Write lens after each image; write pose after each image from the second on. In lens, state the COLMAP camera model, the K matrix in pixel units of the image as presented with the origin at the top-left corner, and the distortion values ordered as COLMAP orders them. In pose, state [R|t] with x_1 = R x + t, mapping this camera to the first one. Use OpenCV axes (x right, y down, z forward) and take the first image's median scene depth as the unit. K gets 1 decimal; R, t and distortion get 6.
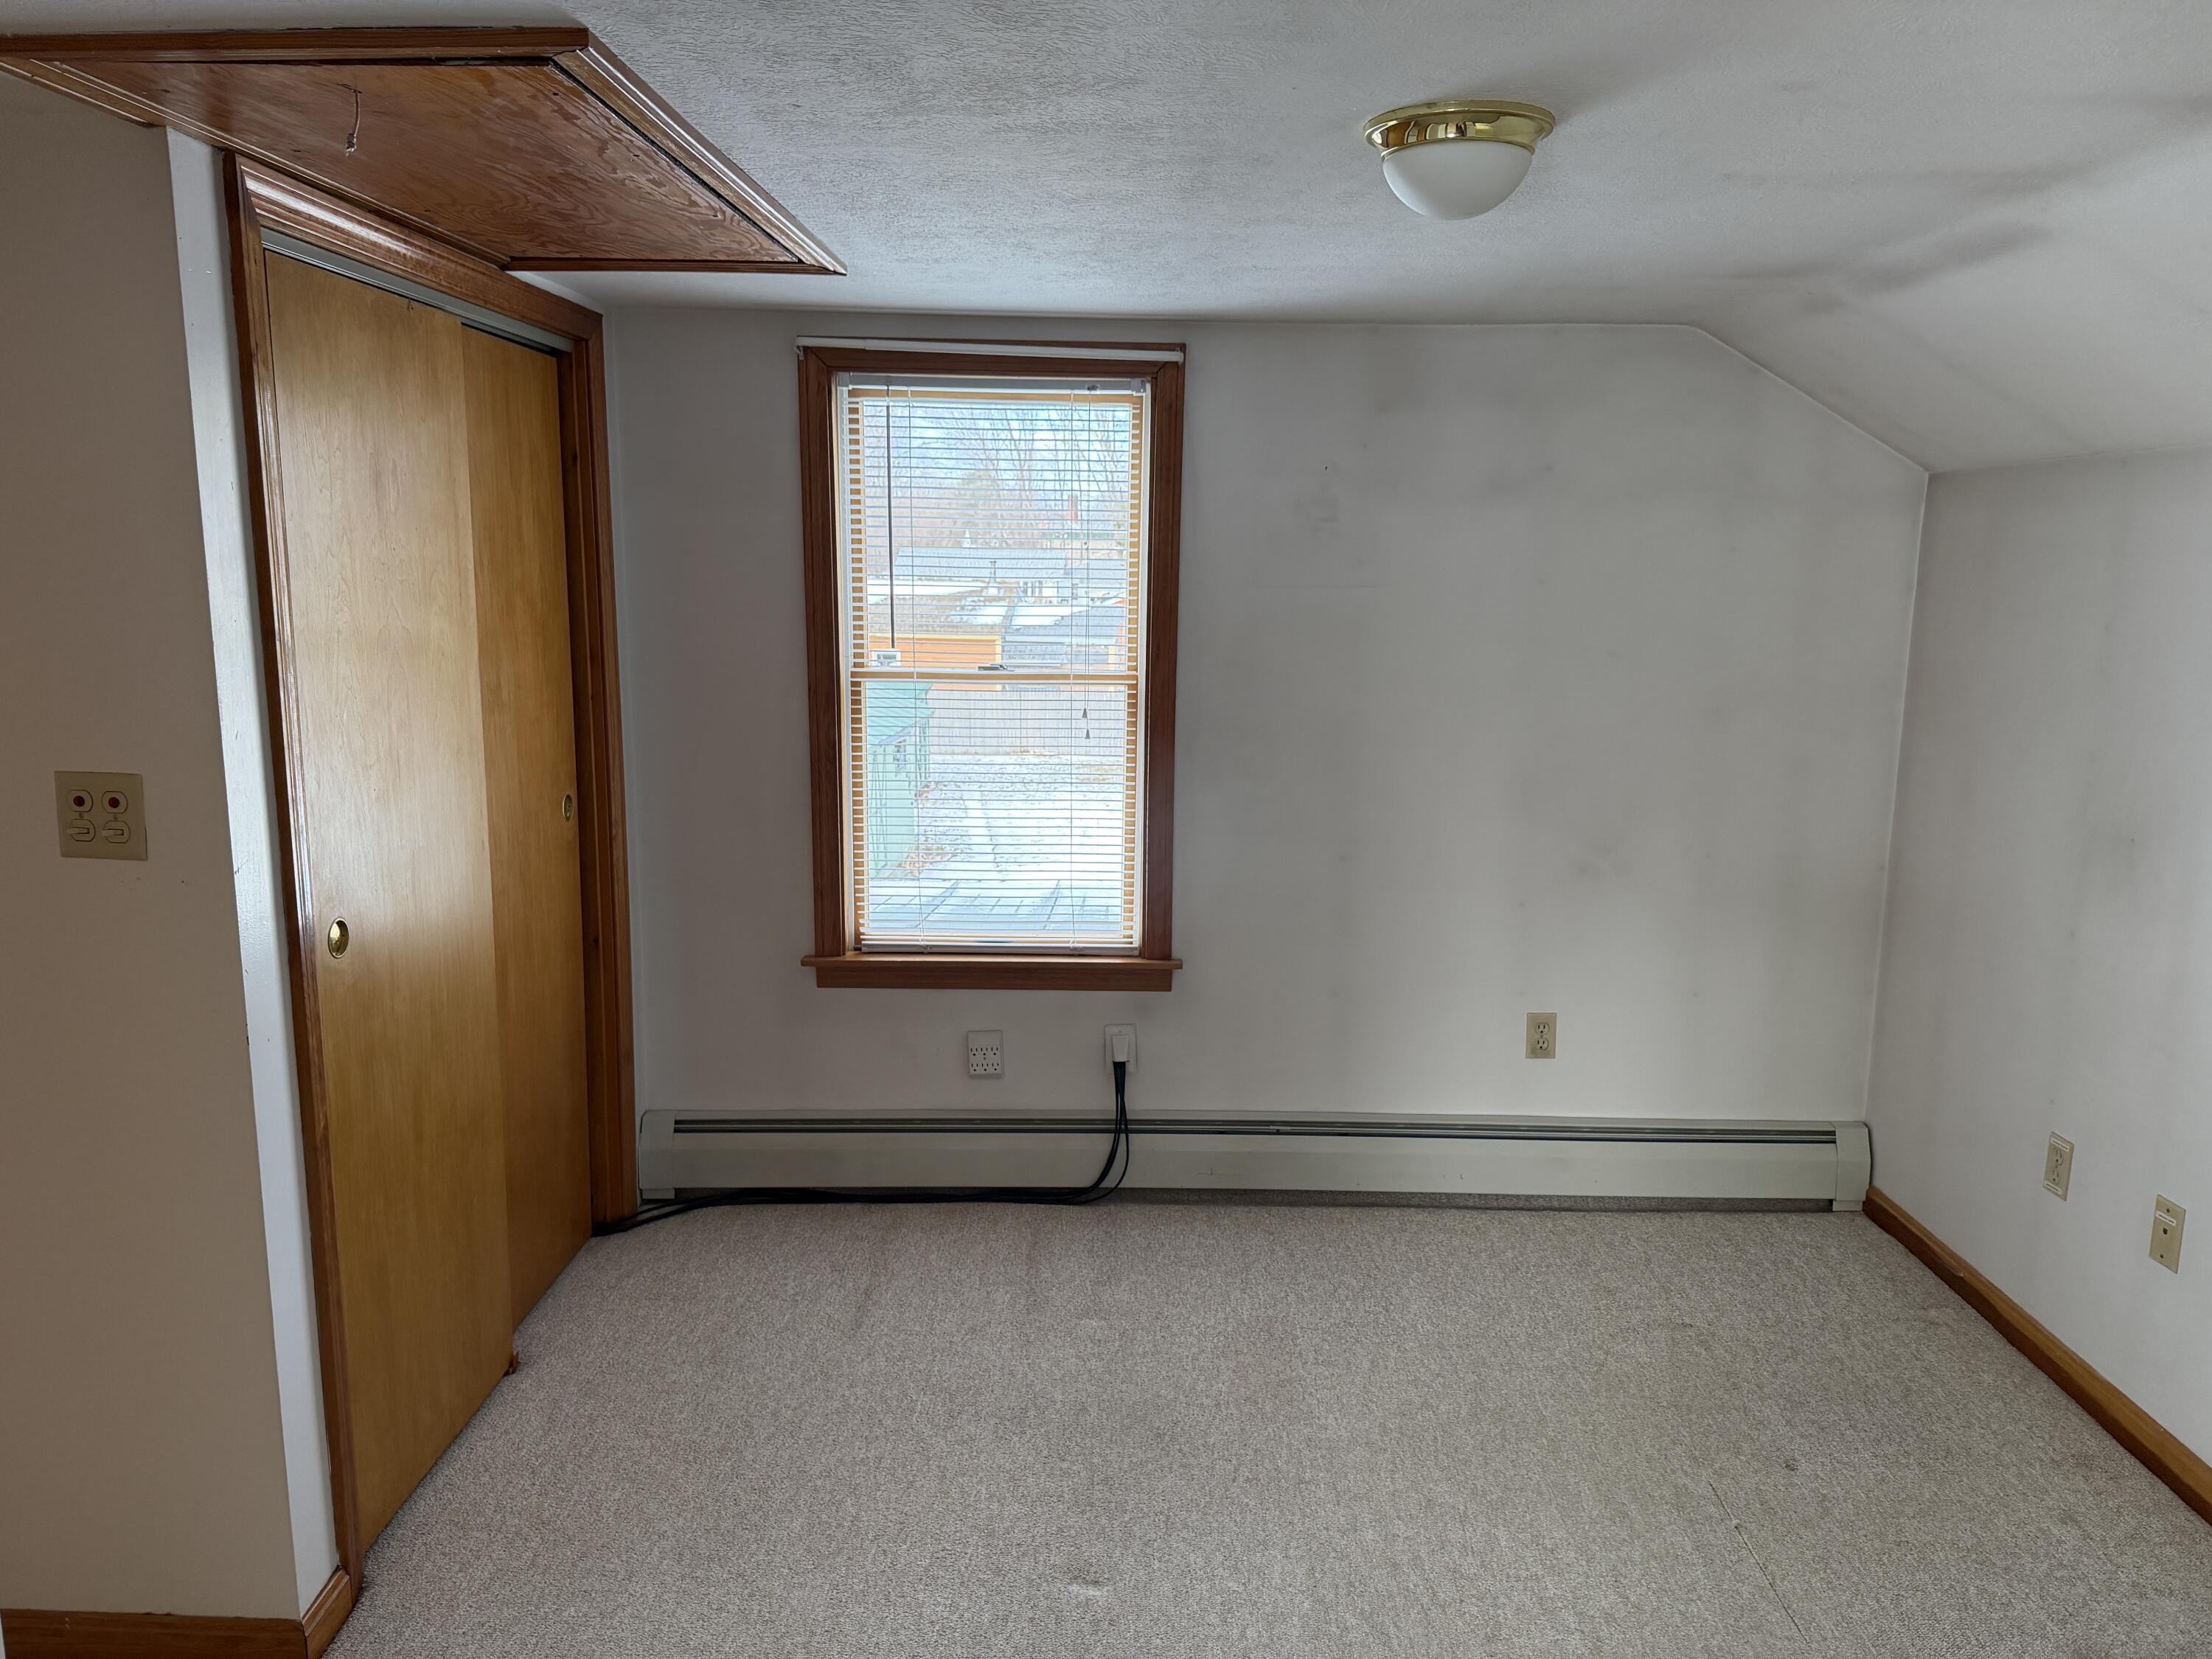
lens RADIAL K [[1551.8, 0, 1124.7], [0, 1551.8, 821.3], [0, 0, 1]] dist [0.058756, -0.082912]
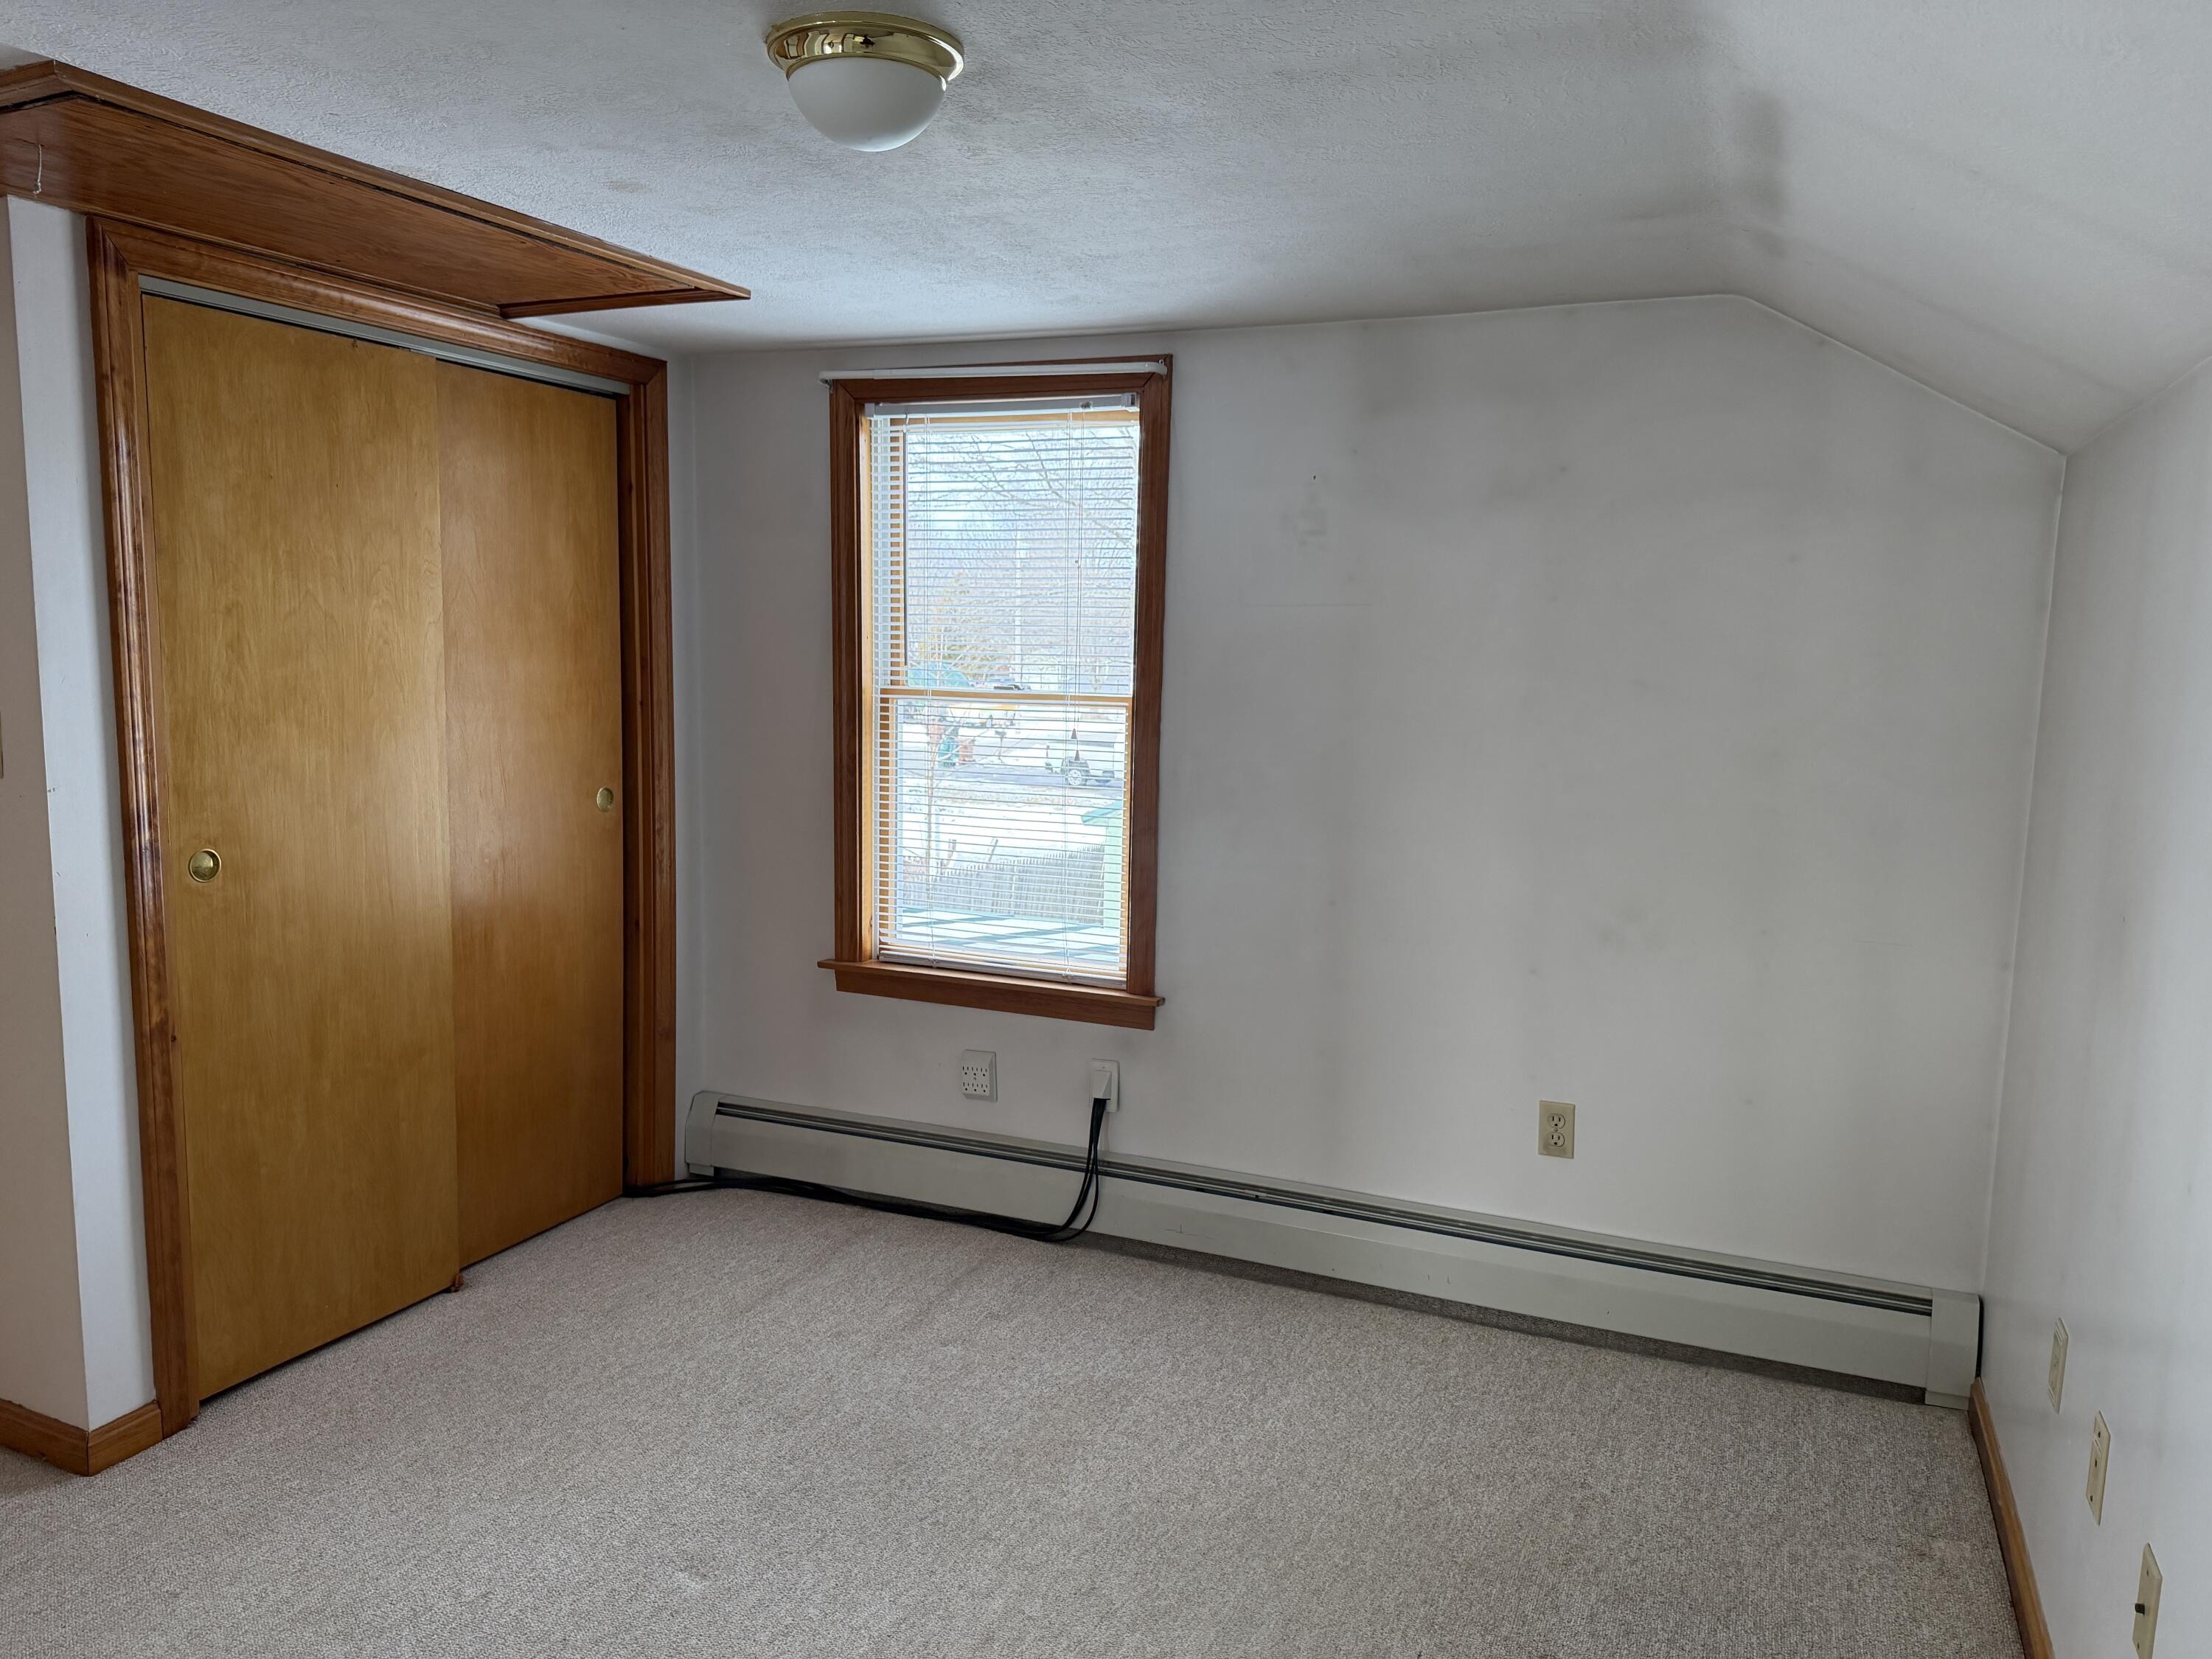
lens RADIAL K [[1551.8, 0, 1048.0], [0, 1551.8, 810.2], [0, 0, 1]] dist [0.058756, -0.082912]
pose [[0.917456, 0.051856, -0.394443, 0.344476], [-0.075698, 0.996110, -0.045115, 0.023557], [0.390569, 0.071249, 0.917812, 0.096427]]
